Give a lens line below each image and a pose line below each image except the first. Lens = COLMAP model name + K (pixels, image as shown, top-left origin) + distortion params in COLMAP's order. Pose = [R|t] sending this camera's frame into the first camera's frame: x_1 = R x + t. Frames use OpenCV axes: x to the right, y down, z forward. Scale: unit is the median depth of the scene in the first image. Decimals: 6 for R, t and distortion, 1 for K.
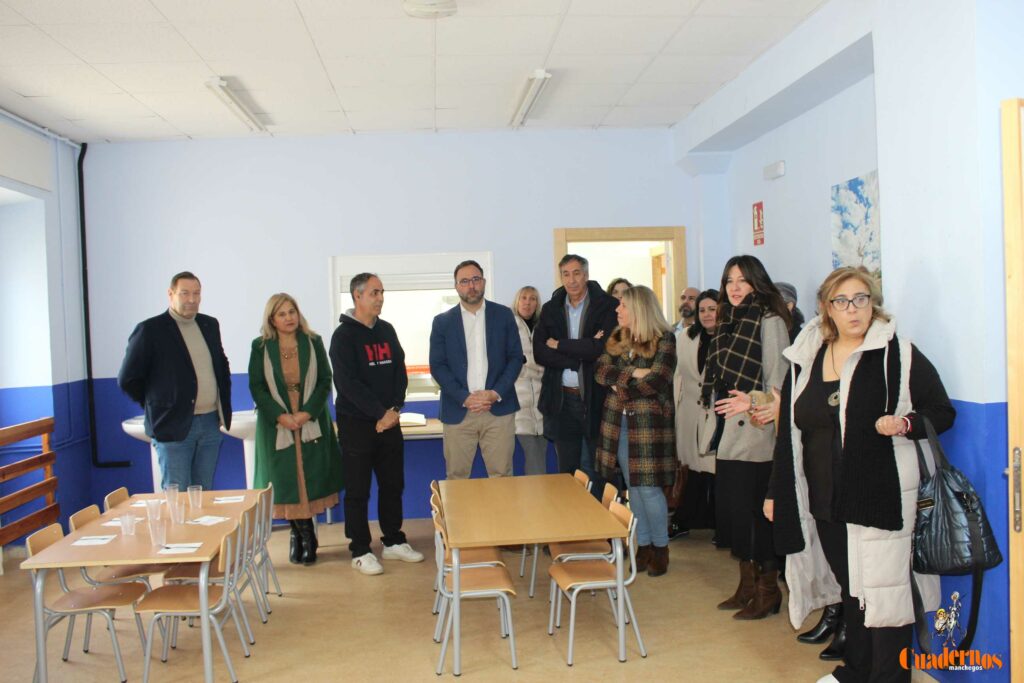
lens RADIAL K [[893.6, 0, 512.0], [0, 893.6, 341.5], [0, 0, 1]] dist [-0.151924, 0.160357]
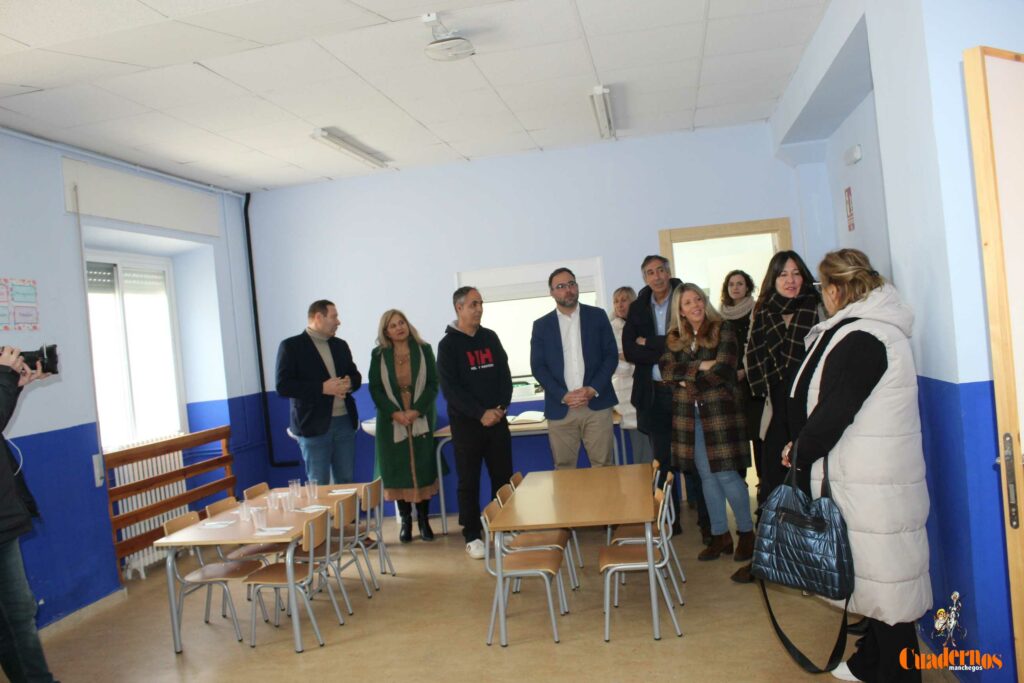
lens RADIAL K [[862.8, 0, 512.0], [0, 862.8, 341.5], [0, 0, 1]] dist [-0.155337, 0.143664]
pose [[0.960729, -0.054752, -0.272034, 0.201357], [0.054550, 0.998476, -0.008309, 0.003381], [0.272074, -0.006857, 0.962252, -0.022795]]
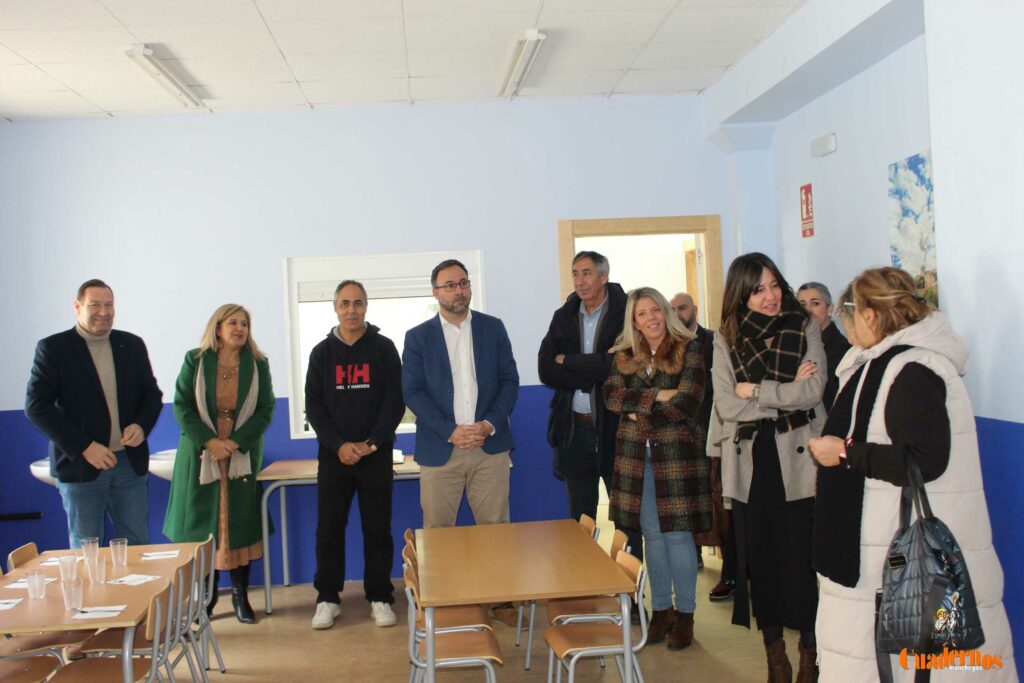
lens RADIAL K [[1139.4, 0, 512.0], [0, 1139.4, 341.5], [0, 0, 1]] dist [-0.095566, 0.145362]
pose [[0.999779, -0.013259, -0.016288, 0.027583], [0.013020, 0.999807, -0.014702, -0.001244], [0.016480, 0.014487, 0.999759, -0.057746]]
